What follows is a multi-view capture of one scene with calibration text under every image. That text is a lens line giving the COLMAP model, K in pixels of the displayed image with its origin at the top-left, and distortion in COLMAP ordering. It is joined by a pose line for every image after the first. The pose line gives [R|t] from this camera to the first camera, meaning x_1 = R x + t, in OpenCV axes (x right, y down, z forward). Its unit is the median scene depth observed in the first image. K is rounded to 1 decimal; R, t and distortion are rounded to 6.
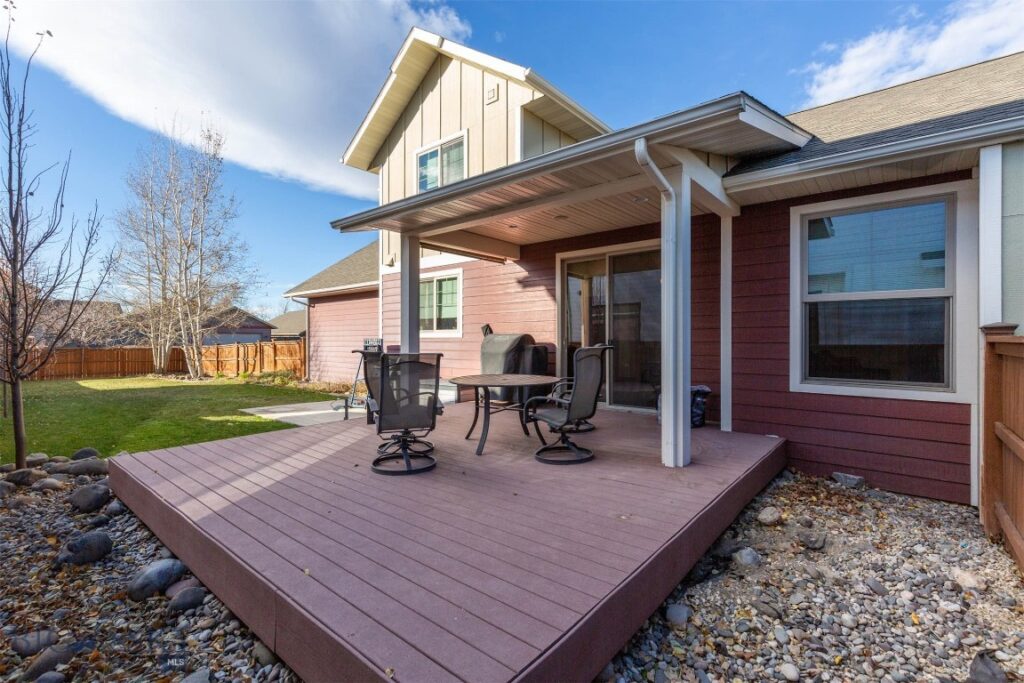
lens RADIAL K [[462.3, 0, 512.0], [0, 462.3, 341.5], [0, 0, 1]] dist [0.000329, 0.000024]
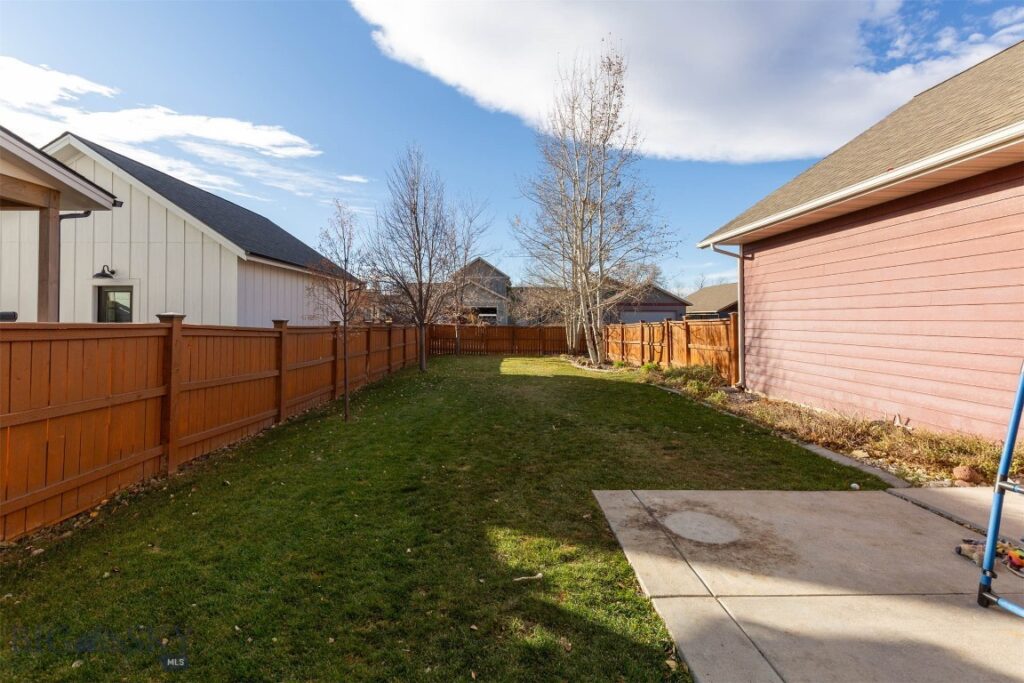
lens RADIAL K [[471.1, 0, 511.7], [0, 471.1, 307.1], [0, 0, 1]] dist [0.000753, 0.000008]
pose [[0.669047, -0.016922, -0.743027, -0.176457], [-0.003991, 0.999645, -0.026360, 0.000244], [0.743209, 0.020601, 0.668742, 0.354325]]
